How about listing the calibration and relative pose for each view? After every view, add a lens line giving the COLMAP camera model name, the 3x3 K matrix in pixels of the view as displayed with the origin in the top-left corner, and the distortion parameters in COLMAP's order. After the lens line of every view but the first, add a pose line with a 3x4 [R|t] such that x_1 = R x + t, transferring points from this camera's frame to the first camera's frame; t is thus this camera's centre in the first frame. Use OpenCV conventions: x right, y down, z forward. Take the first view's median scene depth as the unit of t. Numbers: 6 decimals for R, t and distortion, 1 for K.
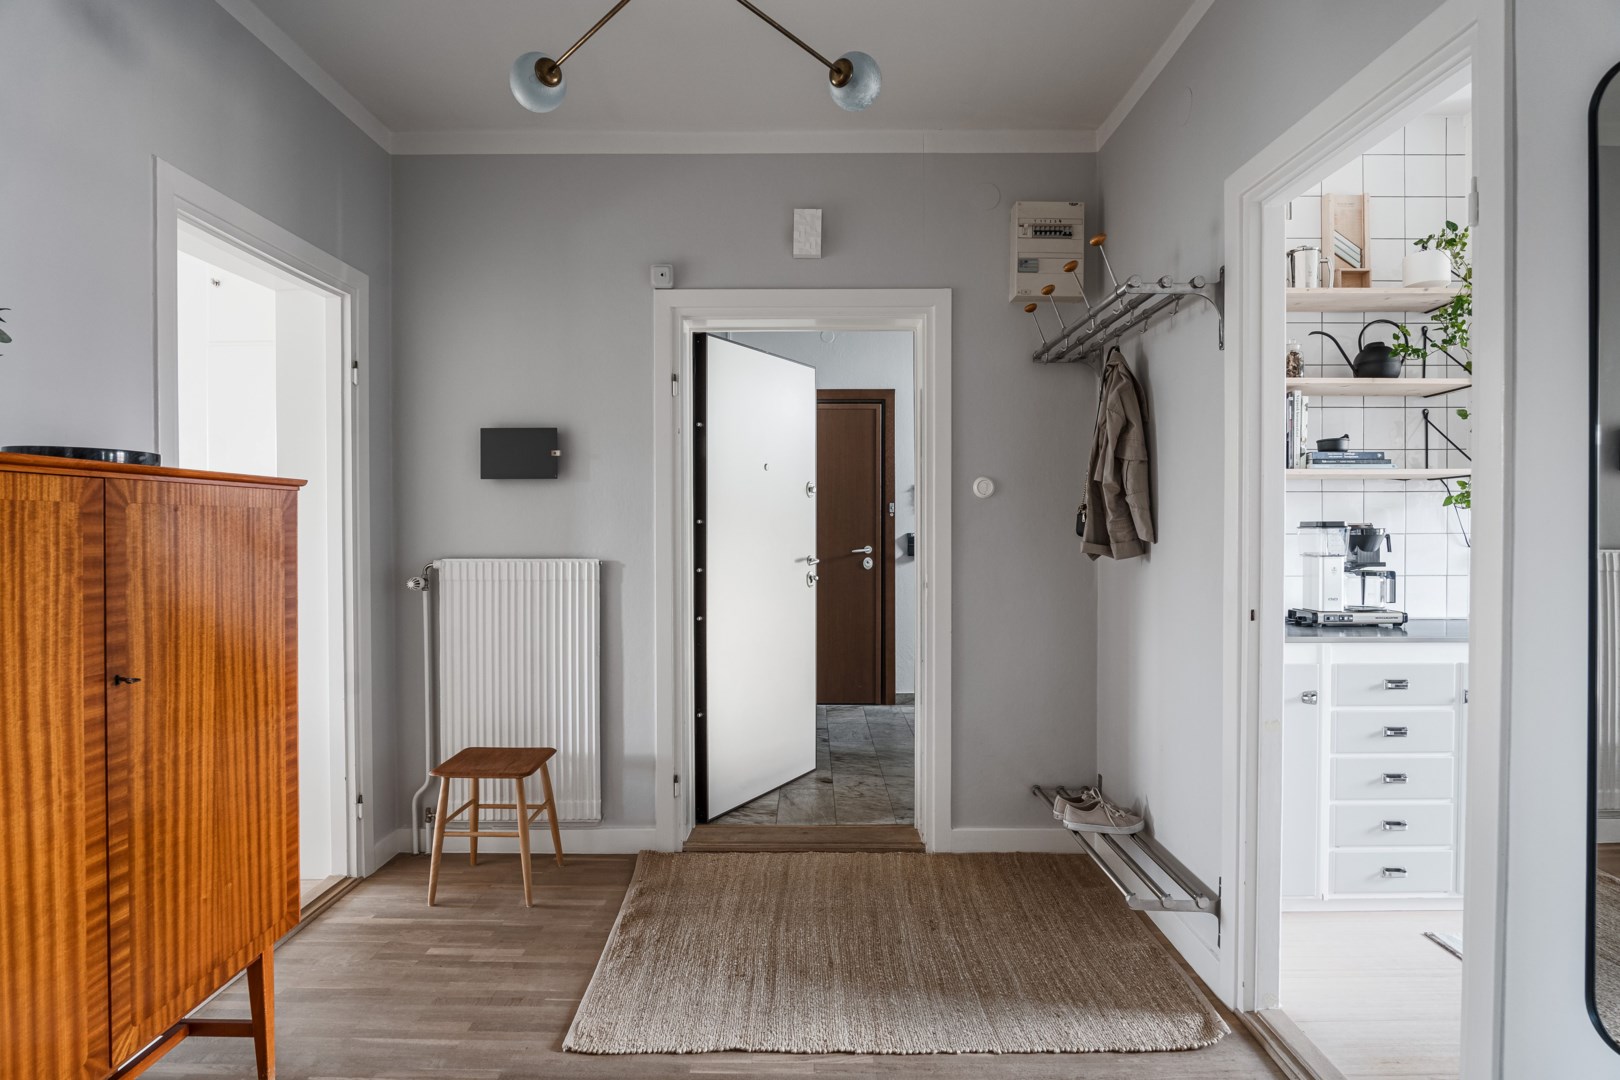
lens RADIAL K [[903.5, 0, 802.7], [0, 903.5, 542.8], [0, 0, 1]] dist [-0.024065, 0.008702]
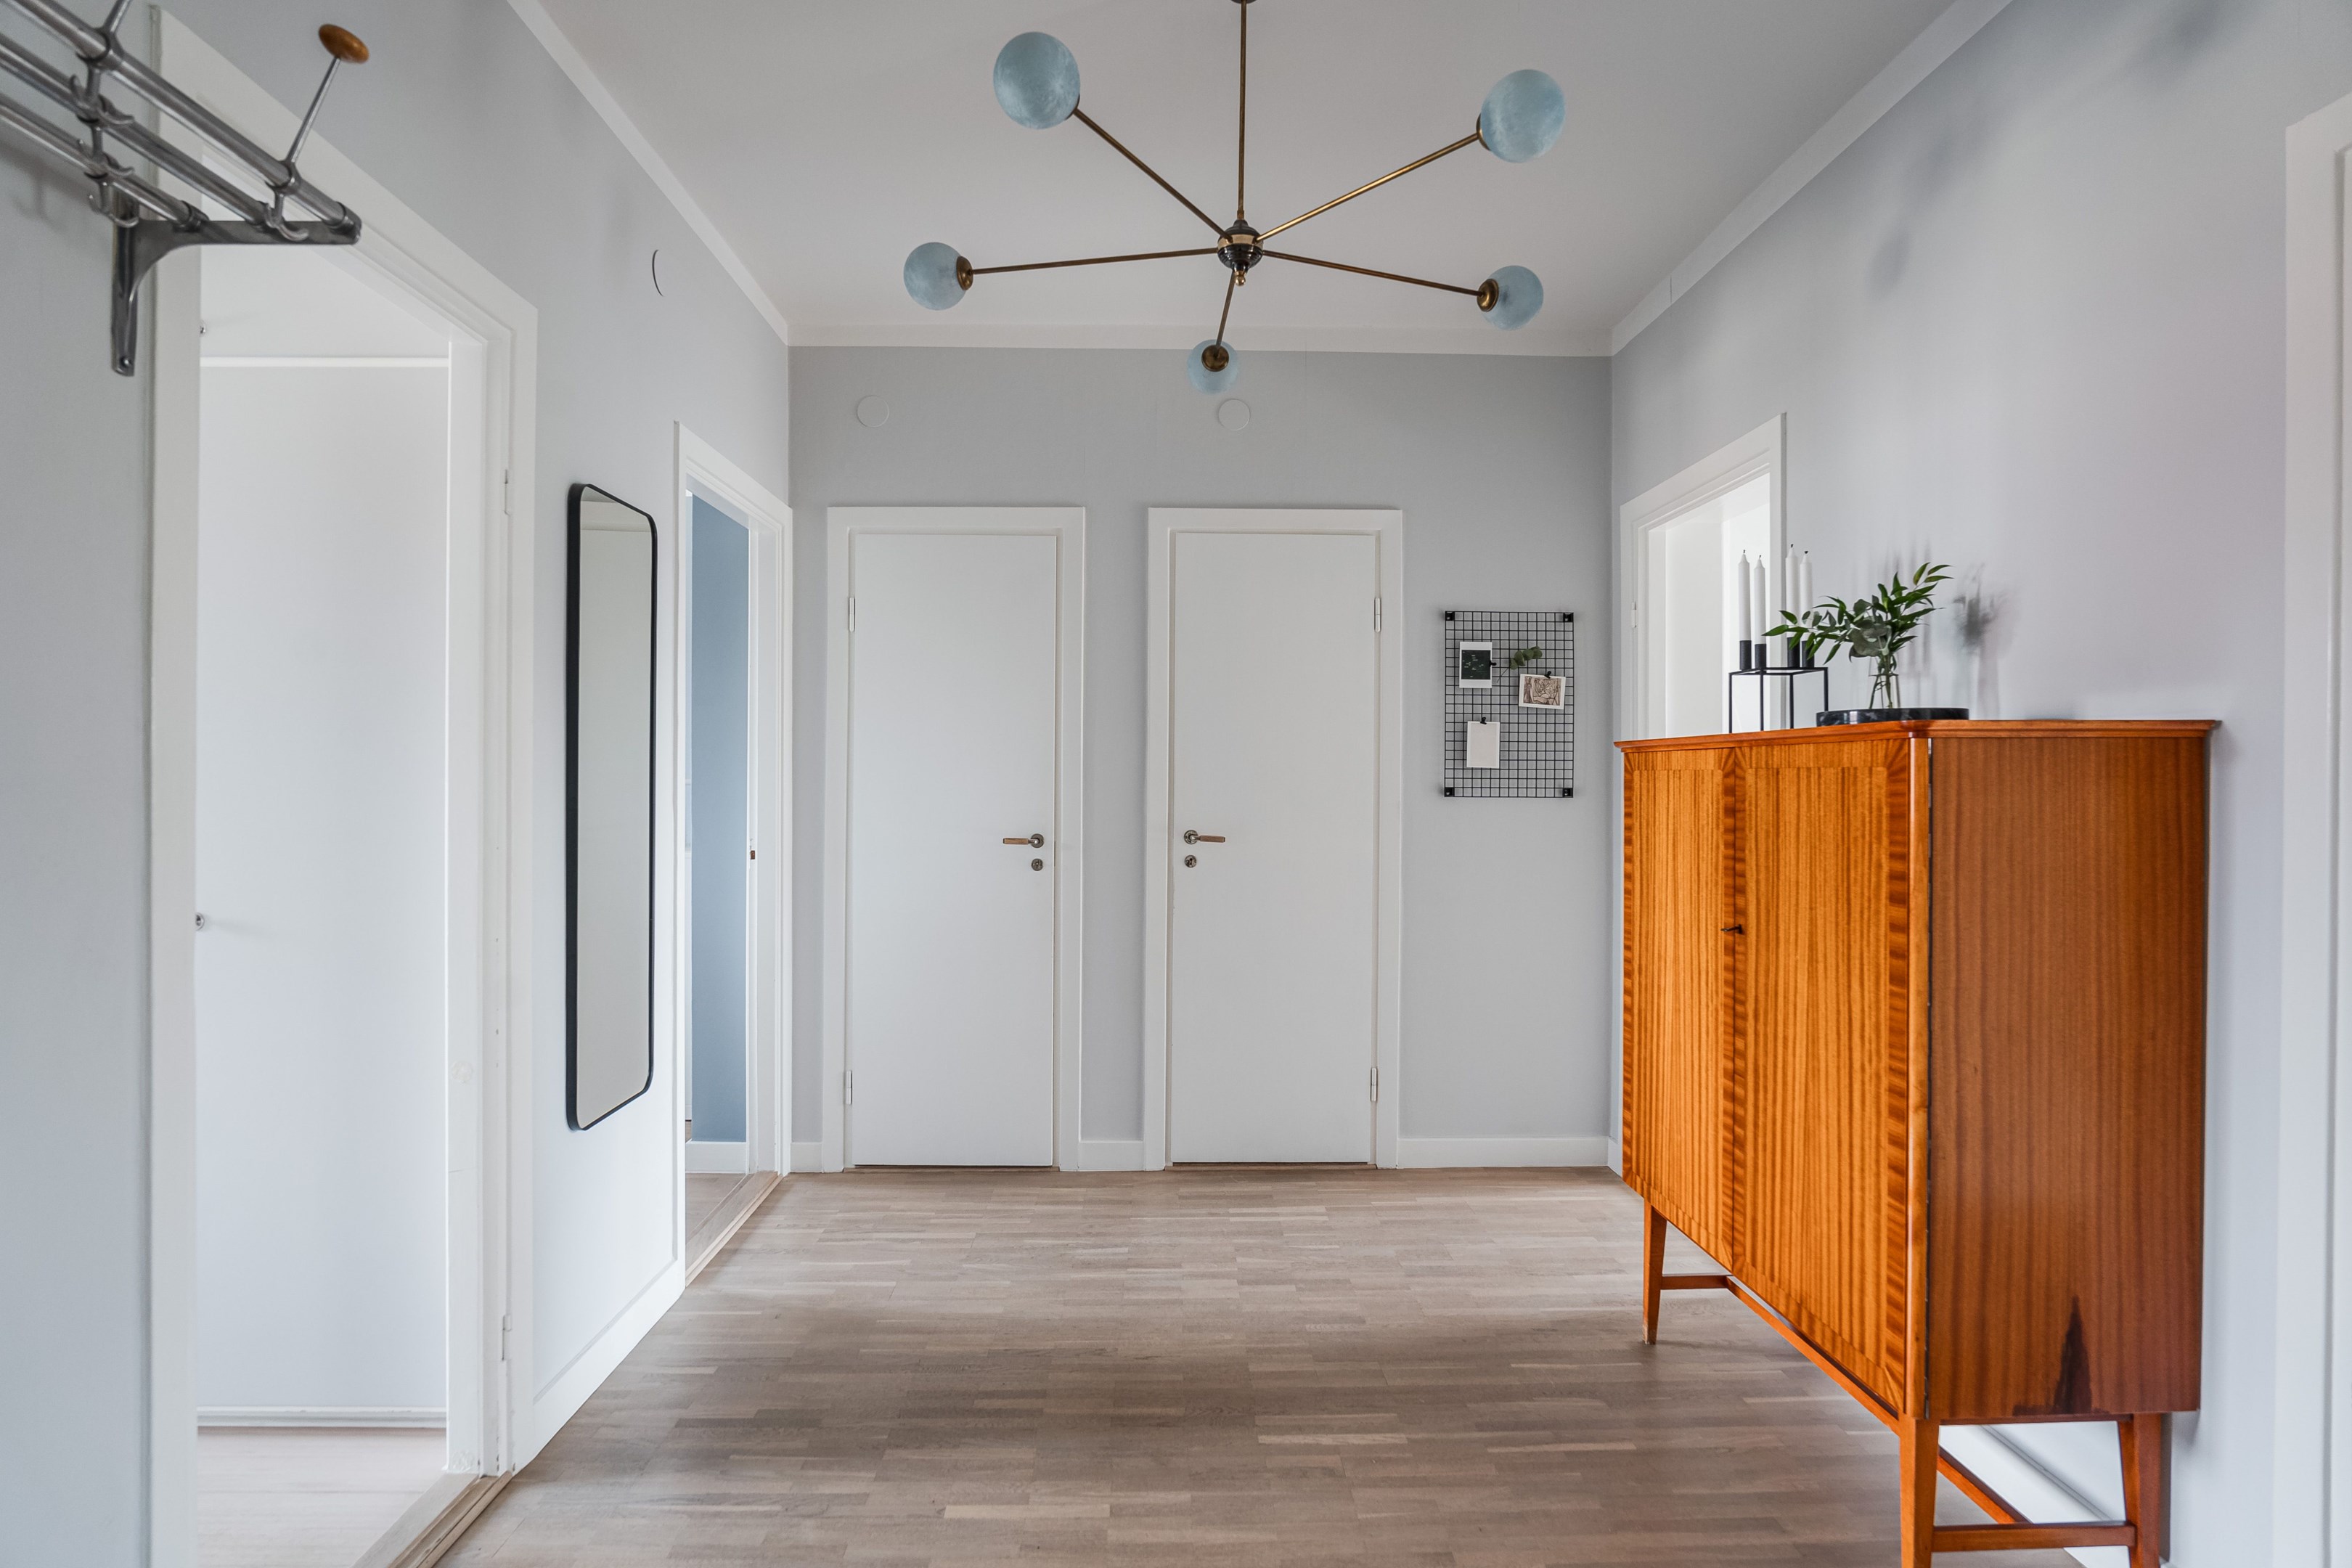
lens RADIAL K [[1311.7, 0, 1165.4], [0, 1311.7, 788.0], [0, 0, 1]] dist [-0.024065, 0.008702]
pose [[-0.999689, -0.006555, -0.024081, -0.011617], [-0.007086, 0.999732, 0.022034, -0.044649], [0.023930, 0.022198, -0.999467, 2.215208]]
